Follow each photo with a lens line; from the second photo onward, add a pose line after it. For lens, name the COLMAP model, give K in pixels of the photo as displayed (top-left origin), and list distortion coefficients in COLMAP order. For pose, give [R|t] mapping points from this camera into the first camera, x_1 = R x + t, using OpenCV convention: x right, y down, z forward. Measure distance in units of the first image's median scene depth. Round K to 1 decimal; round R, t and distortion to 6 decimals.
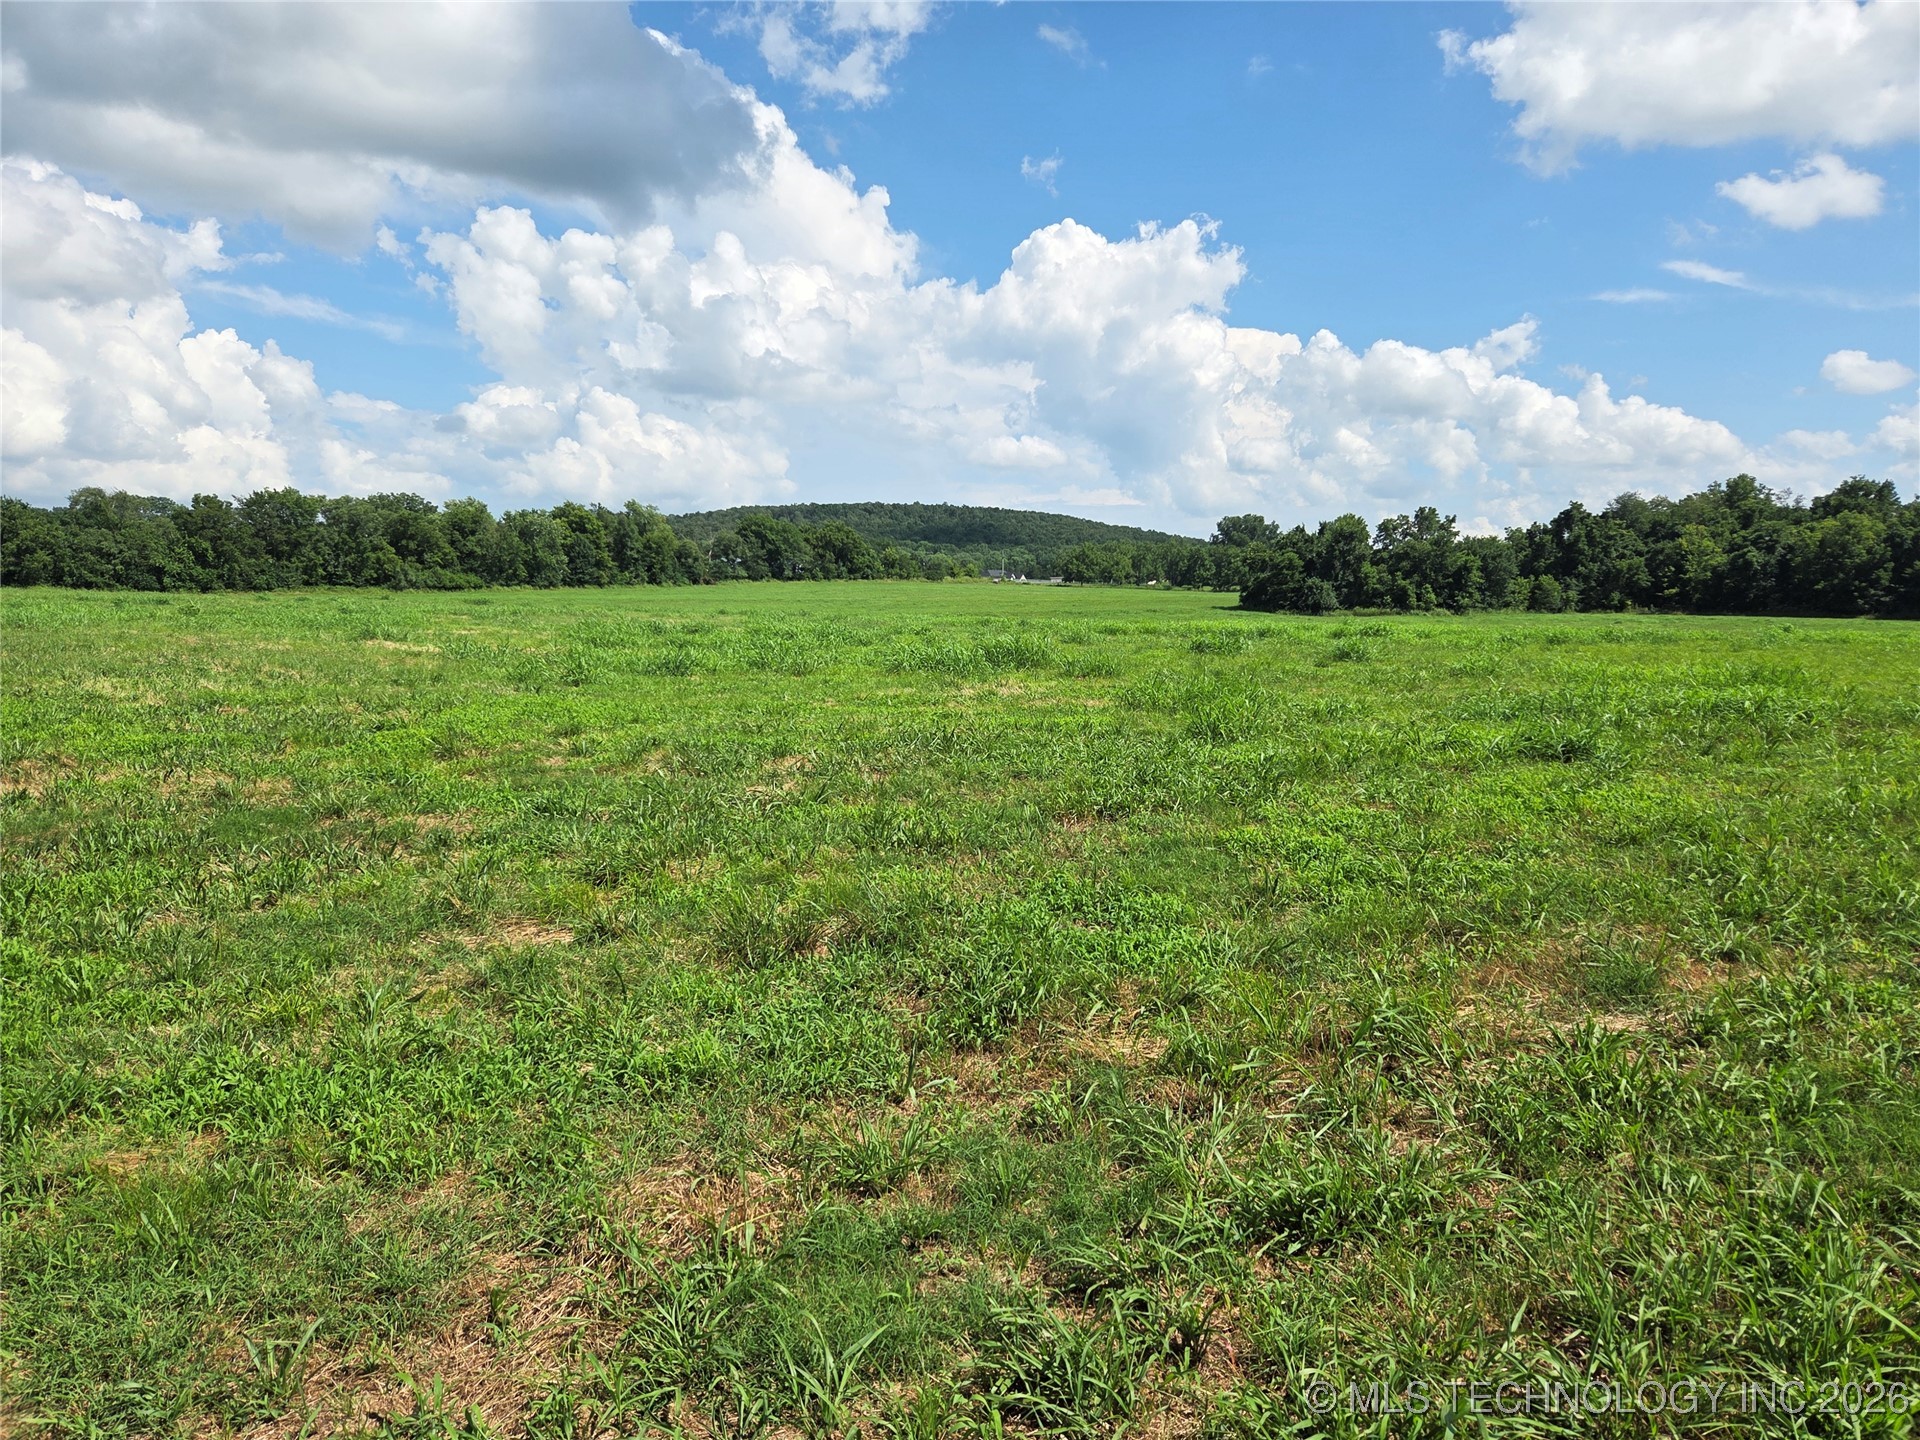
lens RADIAL K [[1328.5, 0, 970.8], [0, 1328.5, 748.8], [0, 0, 1]] dist [0.082797, -0.054934]
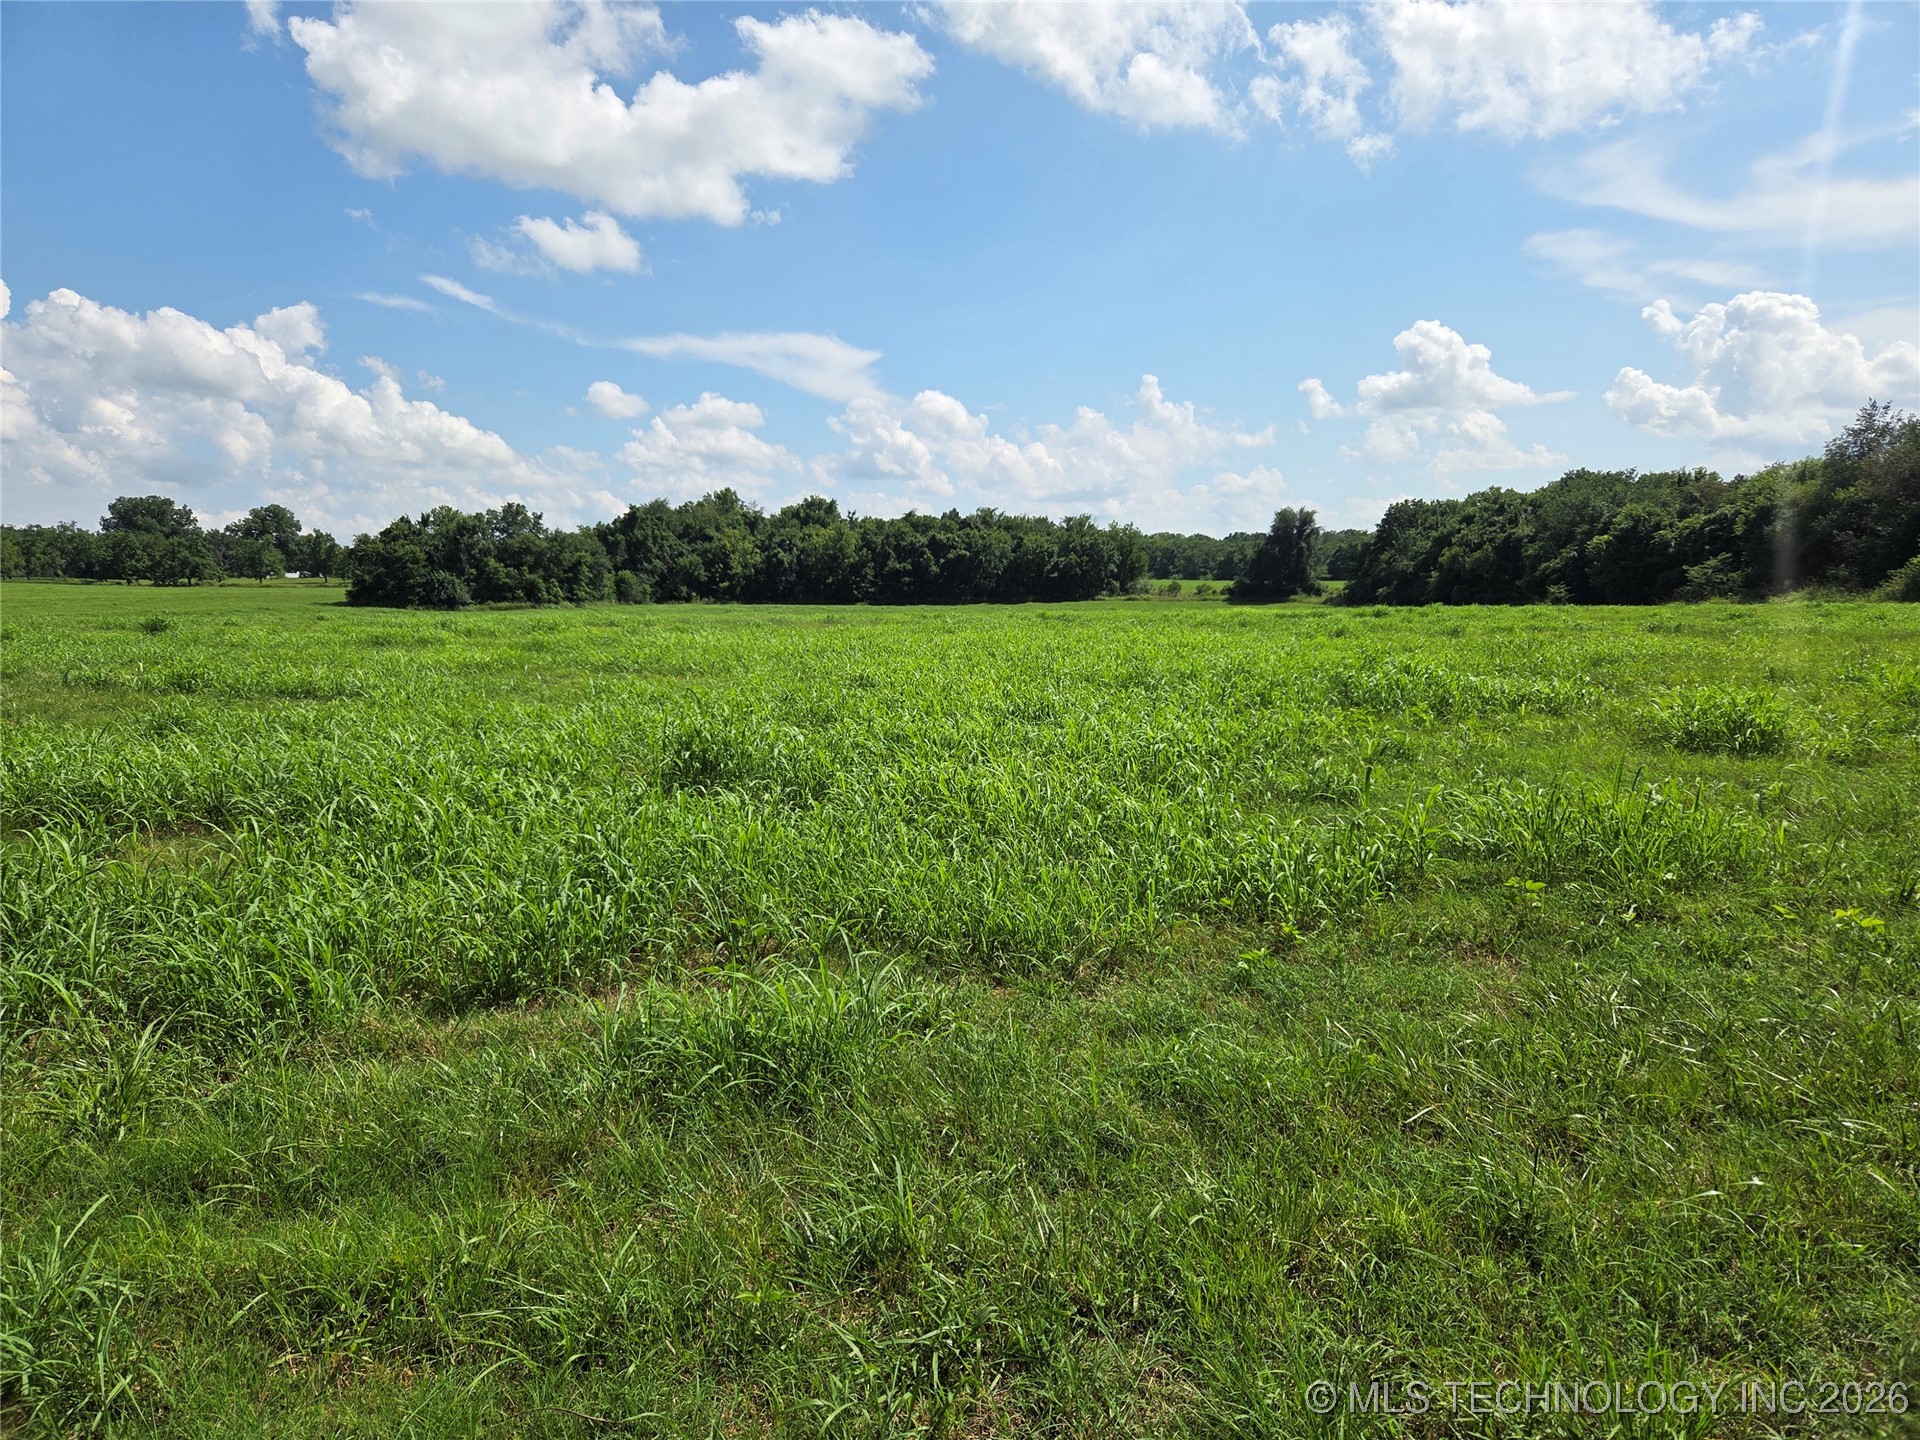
lens RADIAL K [[1328.5, 0, 959.9], [0, 1328.5, 714.8], [0, 0, 1]] dist [0.082797, -0.054934]
pose [[0.641970, -0.083824, 0.762134, -0.240779], [0.099222, 0.994730, 0.025829, -0.013133], [-0.760283, 0.059039, 0.646904, 0.096872]]
